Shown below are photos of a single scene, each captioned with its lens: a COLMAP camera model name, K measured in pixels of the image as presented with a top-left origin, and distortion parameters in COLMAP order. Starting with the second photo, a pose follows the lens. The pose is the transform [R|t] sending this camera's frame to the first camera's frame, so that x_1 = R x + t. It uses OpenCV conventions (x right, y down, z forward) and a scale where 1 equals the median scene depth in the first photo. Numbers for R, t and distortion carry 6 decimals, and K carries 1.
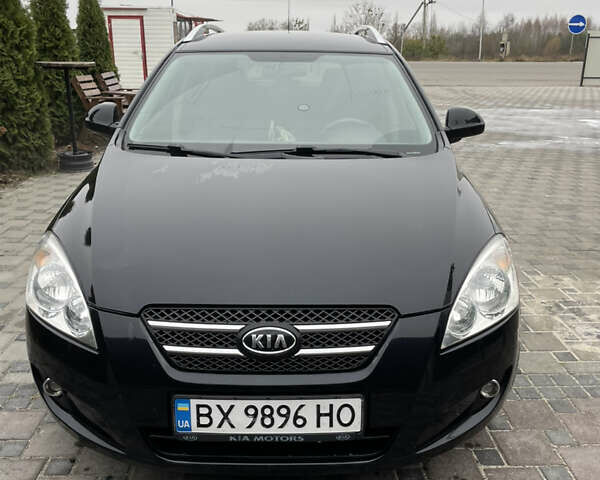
lens RADIAL K [[592.2, 0, 300.0], [0, 592.2, 240.0], [0, 0, 1]] dist [0.076648, -0.113844]
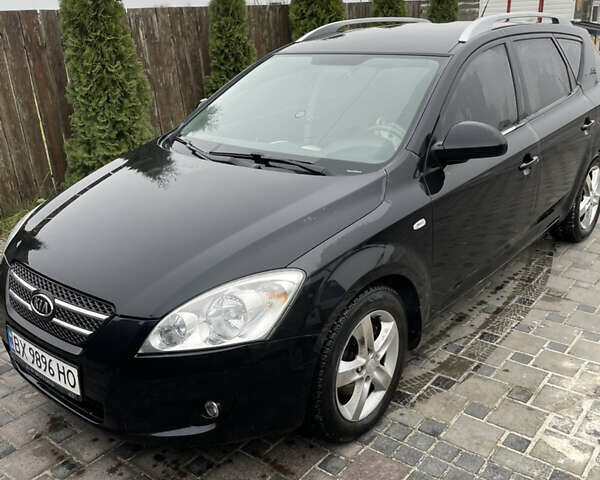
lens RADIAL K [[592.2, 0, 300.0], [0, 592.2, 240.0], [0, 0, 1]] dist [0.076648, -0.113844]
pose [[0.761882, 0.191932, -0.618625, 1.160016], [-0.155637, 0.981354, 0.112792, -0.207388], [0.628739, 0.010346, 0.777548, 0.321003]]
